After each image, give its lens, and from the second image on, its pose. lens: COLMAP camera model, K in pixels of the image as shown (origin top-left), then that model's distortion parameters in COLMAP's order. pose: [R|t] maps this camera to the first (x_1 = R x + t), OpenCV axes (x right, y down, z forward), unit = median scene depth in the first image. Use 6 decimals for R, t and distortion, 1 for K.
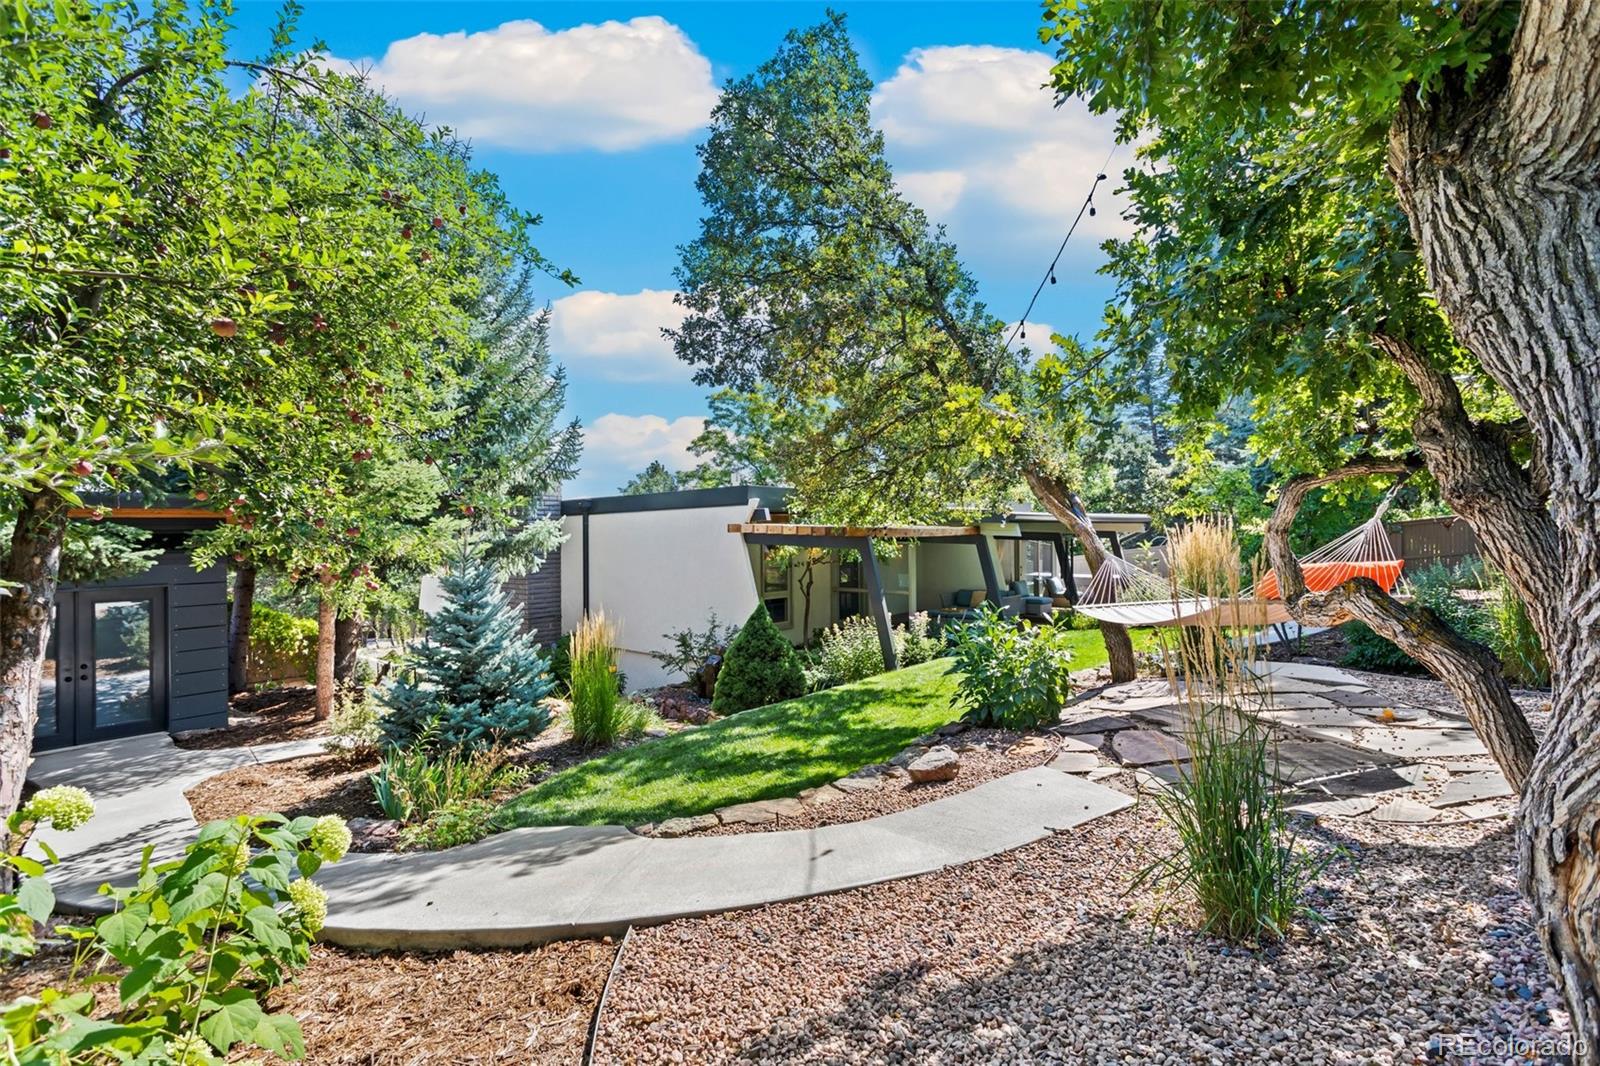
lens RADIAL K [[762.7, 0, 801.1], [0, 762.7, 532.1], [0, 0, 1]] dist [0.000136, 0.001010]
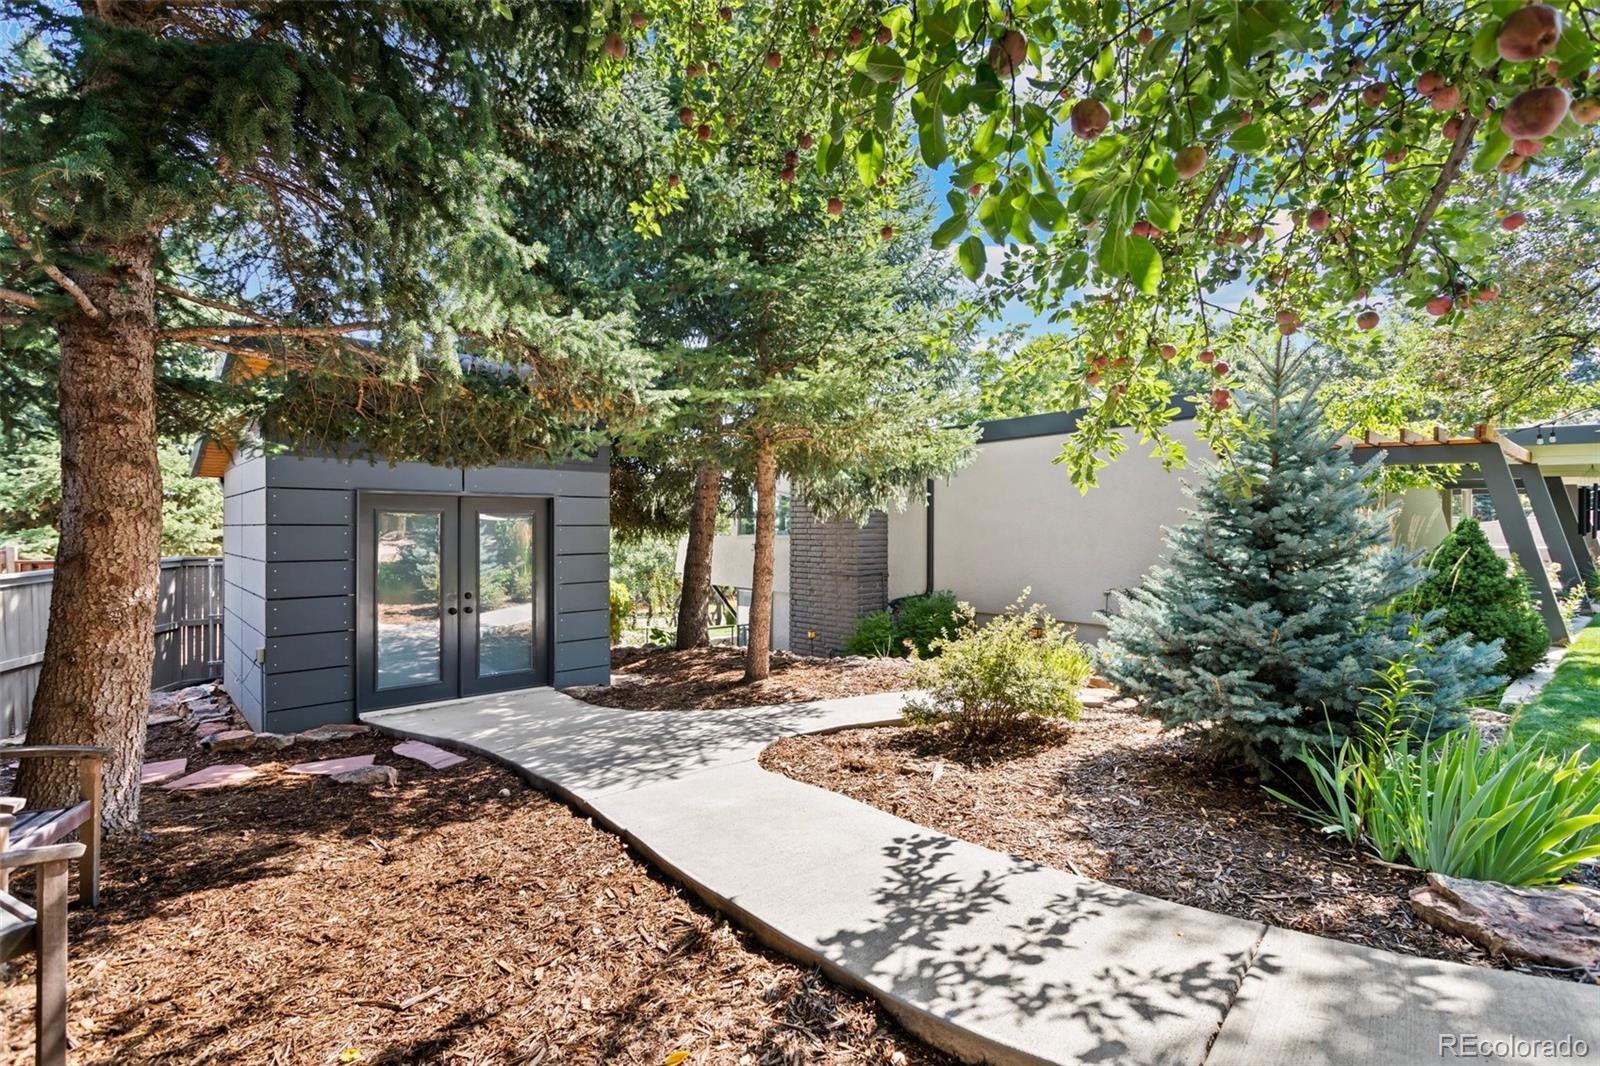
lens RADIAL K [[762.7, 0, 798.6], [0, 762.7, 531.6], [0, 0, 1]] dist [0.000136, 0.001010]
pose [[0.990221, 0.009058, -0.139217, -0.520889], [-0.008721, 0.999957, 0.003030, 0.109902], [0.139238, -0.001787, 0.990257, 0.311490]]
